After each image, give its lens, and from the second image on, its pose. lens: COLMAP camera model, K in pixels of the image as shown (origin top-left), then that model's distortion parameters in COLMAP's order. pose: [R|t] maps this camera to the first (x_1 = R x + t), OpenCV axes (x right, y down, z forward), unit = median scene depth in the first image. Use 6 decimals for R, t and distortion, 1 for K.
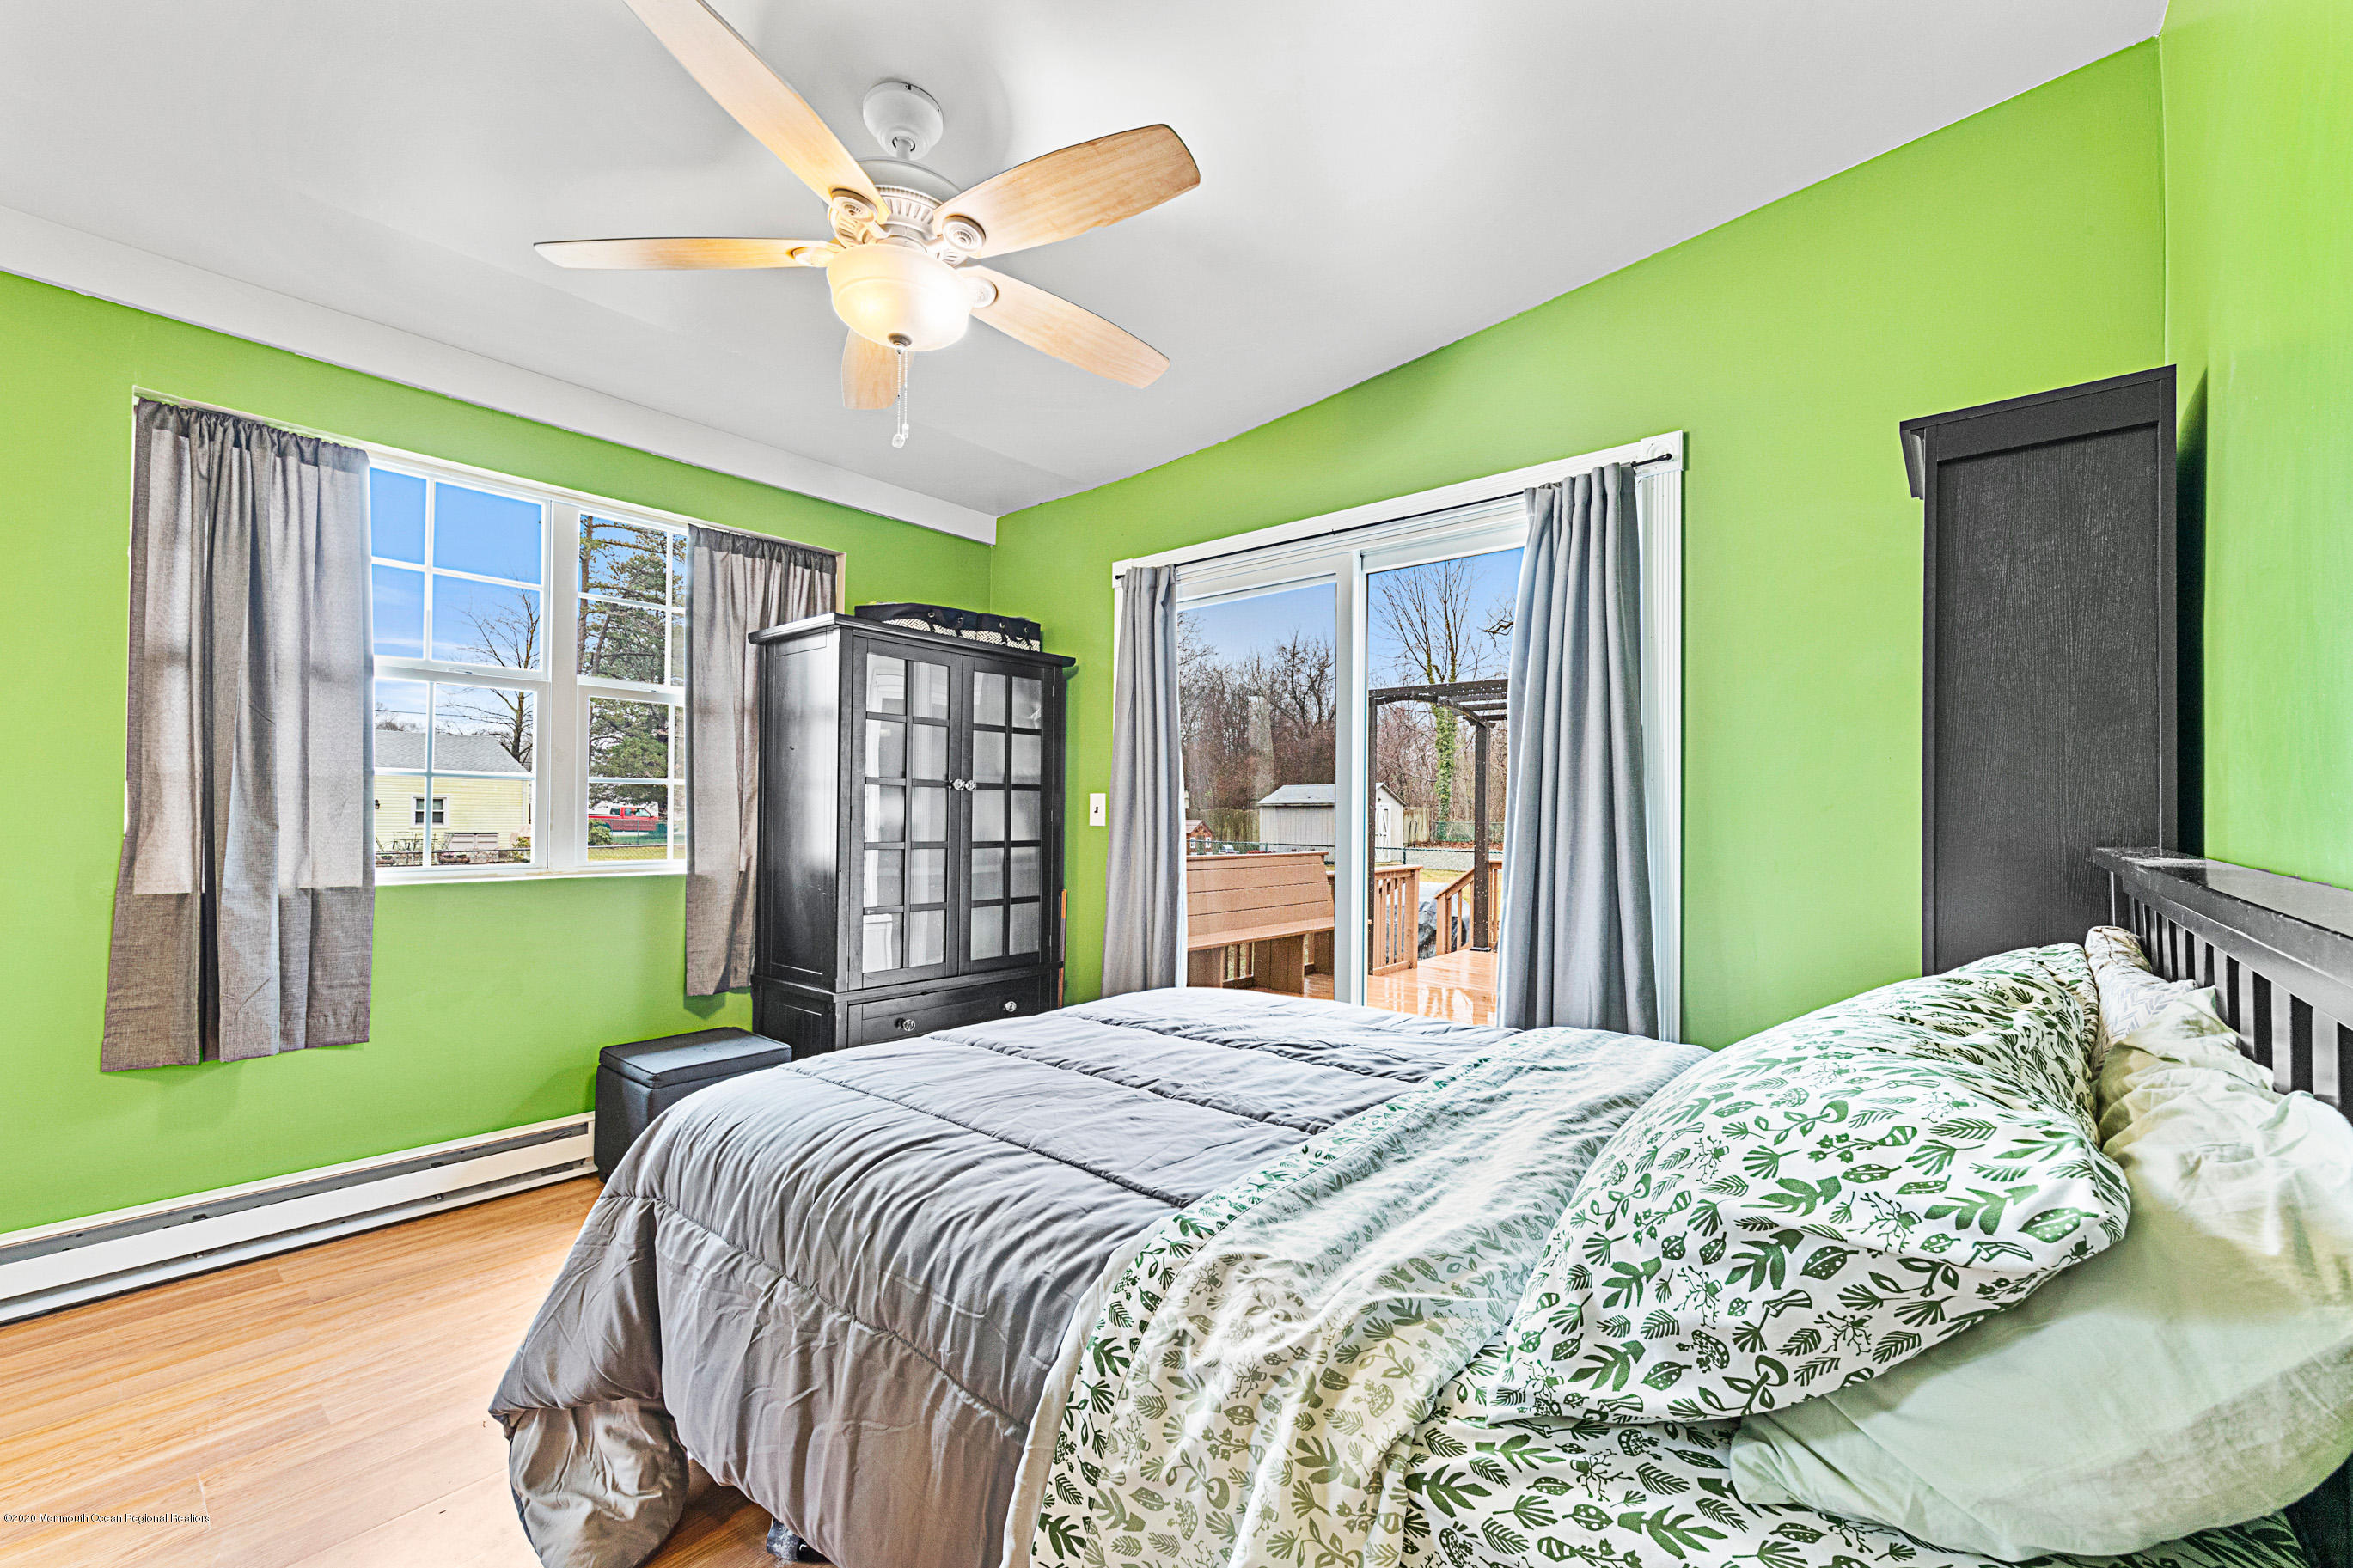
lens RADIAL K [[953.6, 0, 1155.1], [0, 953.6, 799.9], [0, 0, 1]] dist [0.009654, -0.001156]
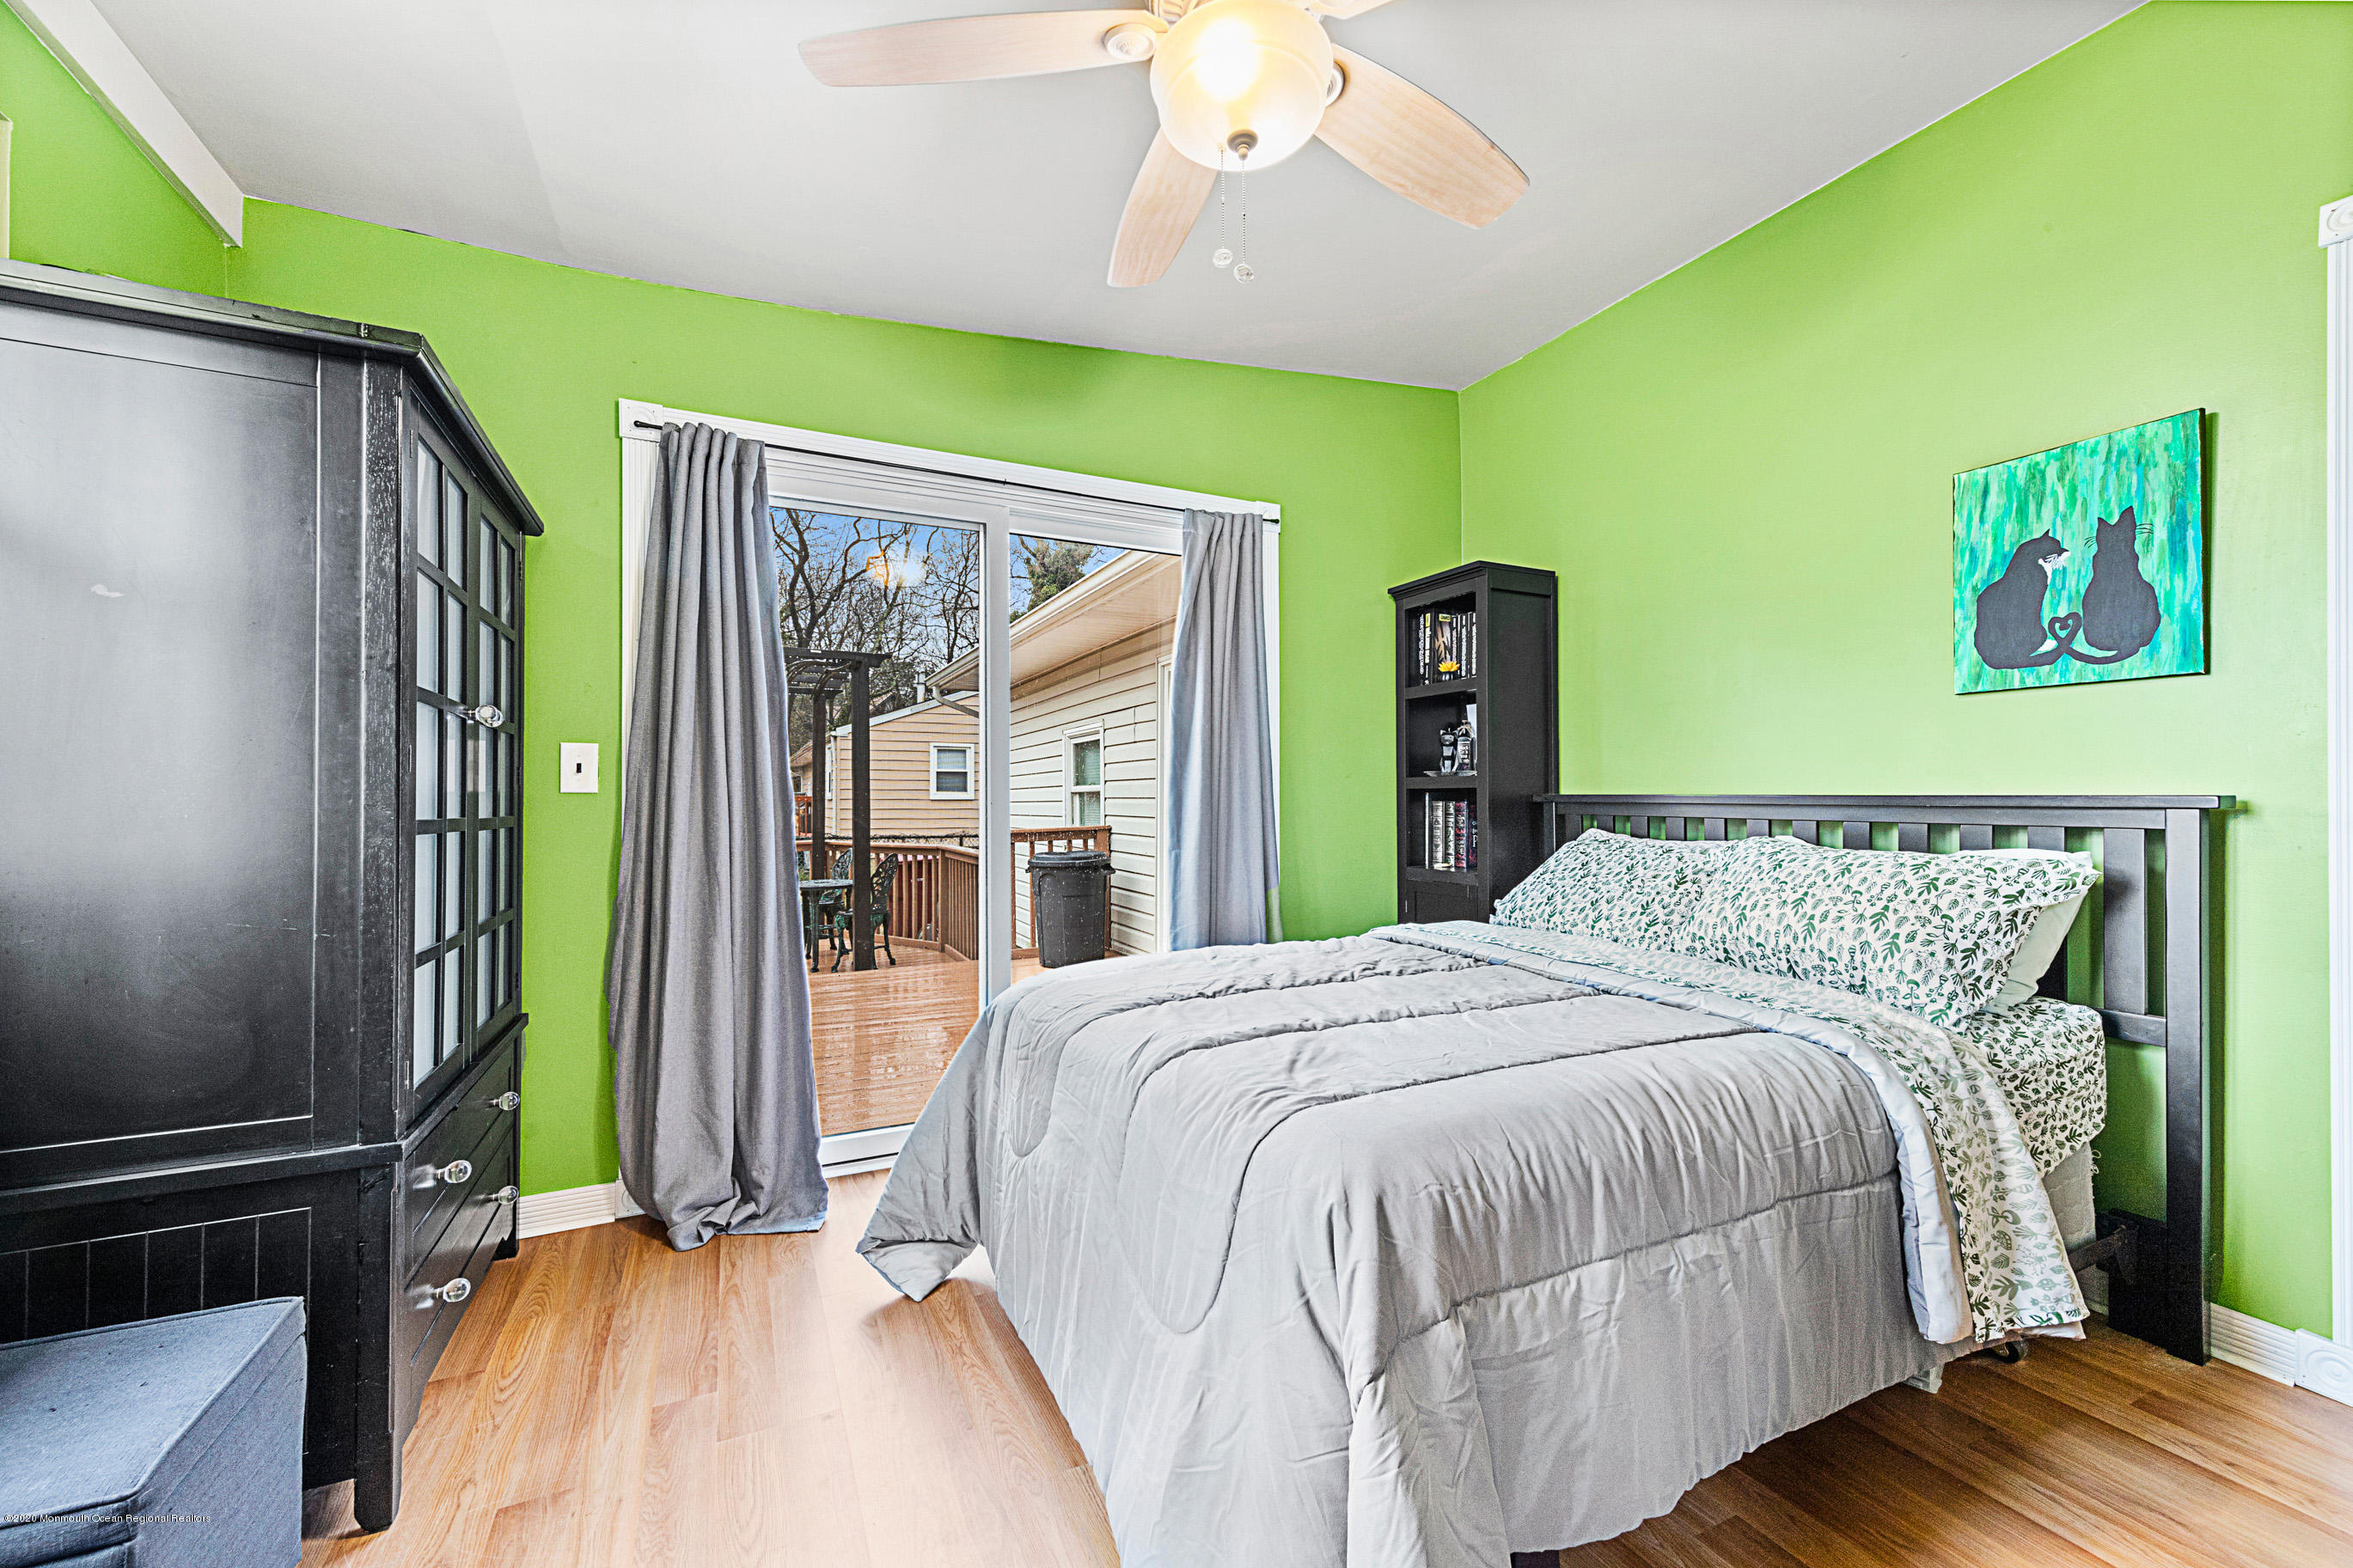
lens RADIAL K [[953.6, 0, 1164.2], [0, 953.6, 791.0], [0, 0, 1]] dist [0.009654, -0.001156]
pose [[0.393372, 0.002962, 0.919375, -2.063792], [-0.011630, 0.999931, 0.001754, 0.083470], [-0.919306, -0.011382, 0.393379, 1.549385]]
